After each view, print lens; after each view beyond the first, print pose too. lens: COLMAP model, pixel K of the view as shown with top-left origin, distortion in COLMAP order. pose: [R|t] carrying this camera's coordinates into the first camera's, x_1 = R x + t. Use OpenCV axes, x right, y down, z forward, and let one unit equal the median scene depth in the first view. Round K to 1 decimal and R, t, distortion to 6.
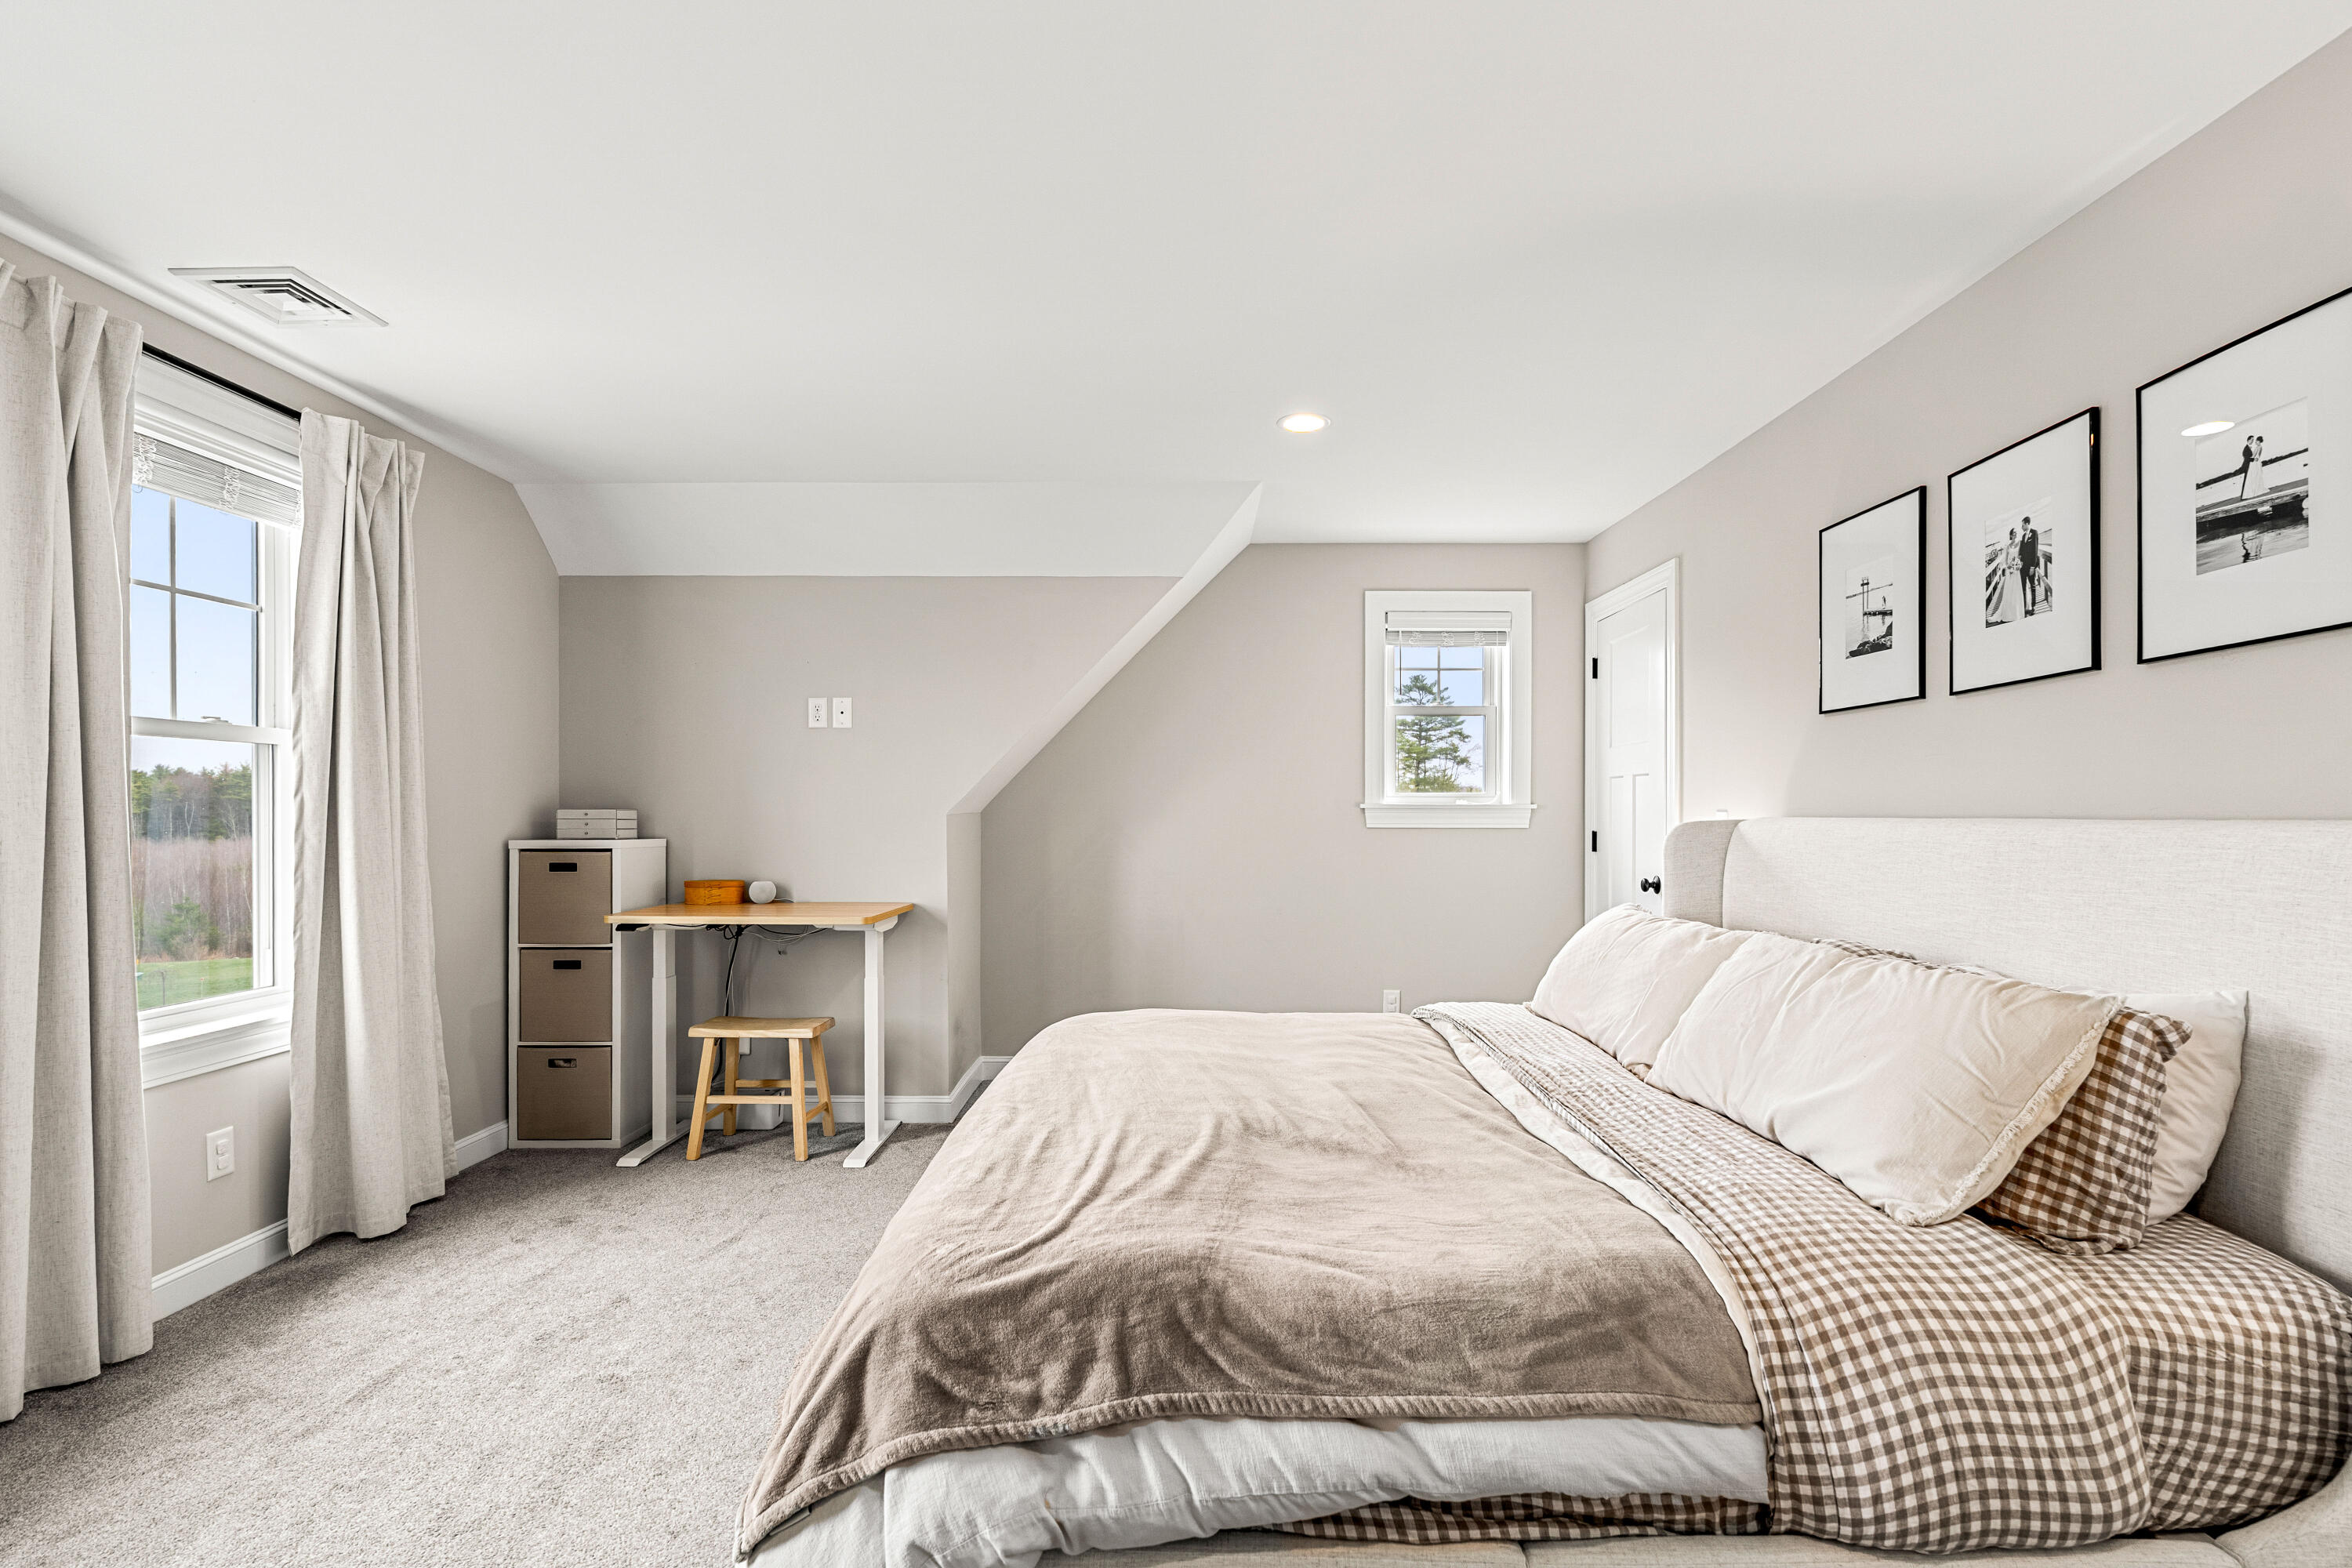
lens RADIAL K [[1071.0, 0, 1193.3], [0, 1071.0, 822.1], [0, 0, 1]] dist [-0.006527, 0.001046]
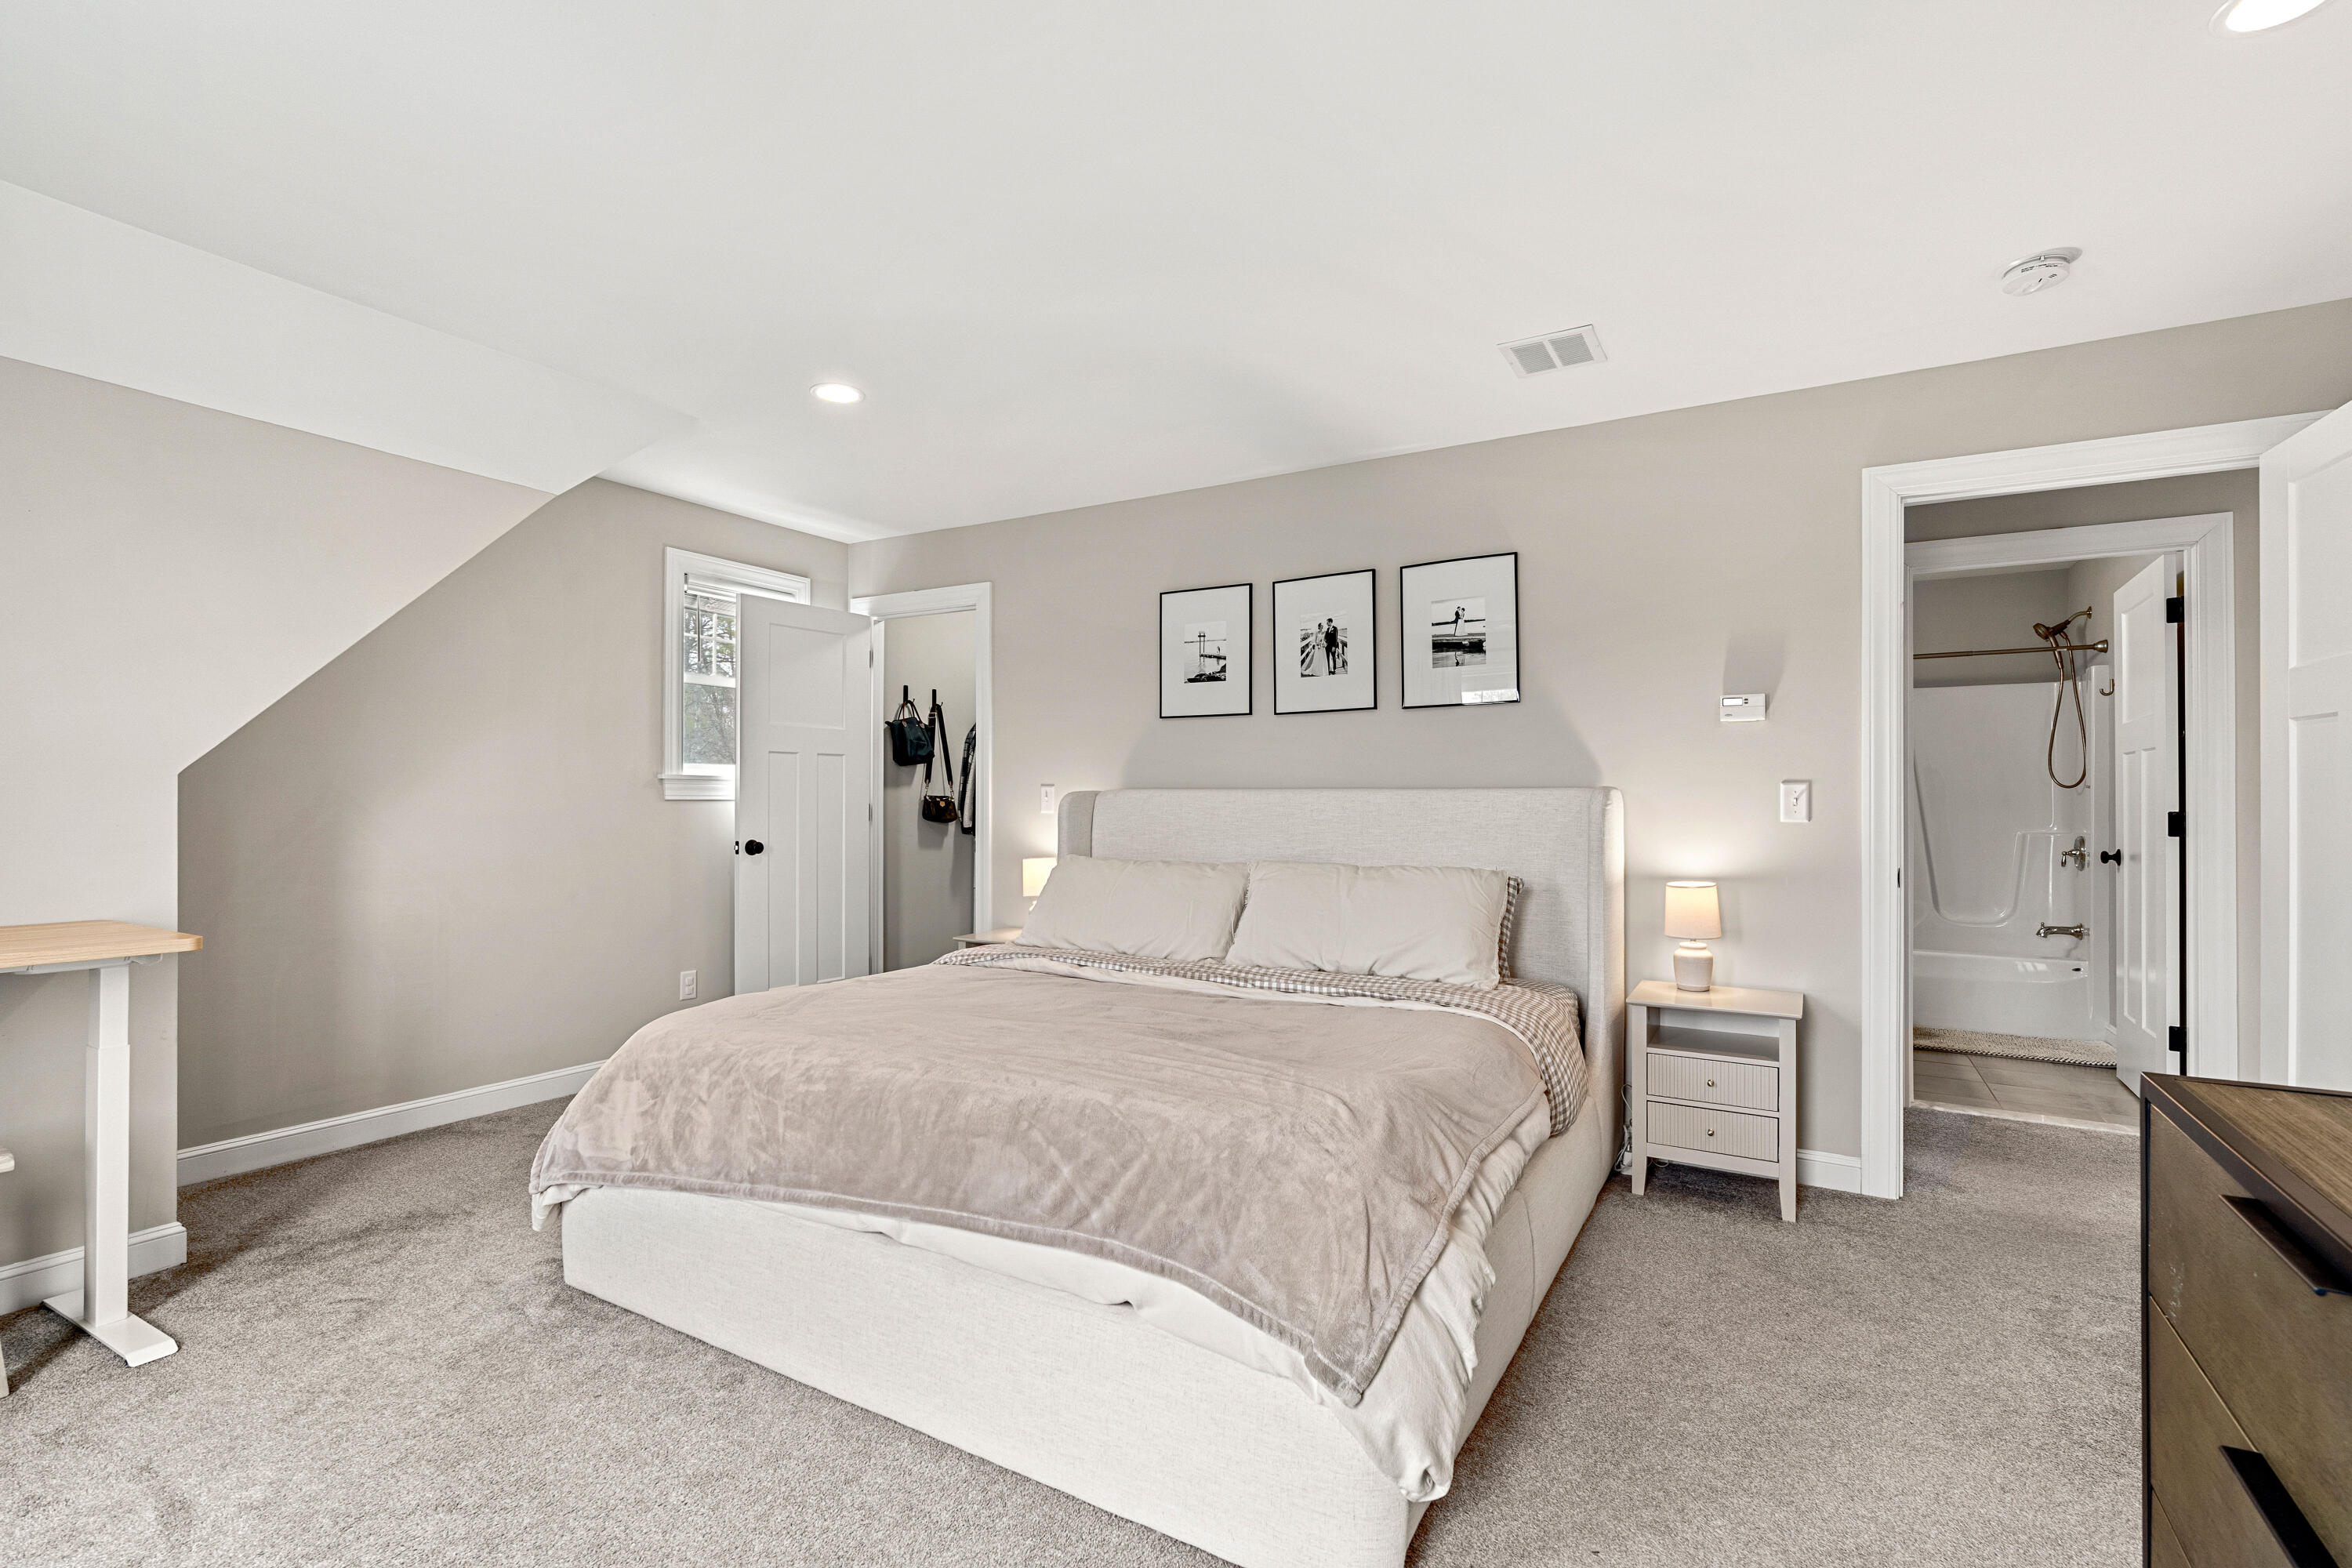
lens RADIAL K [[1071.0, 0, 1165.2], [0, 1071.0, 781.7], [0, 0, 1]] dist [-0.006527, 0.001046]
pose [[0.518043, 0.016642, 0.855192, -0.861980], [0.001197, 0.999796, -0.020182, 0.018896], [-0.855354, 0.011478, 0.517918, 0.318035]]
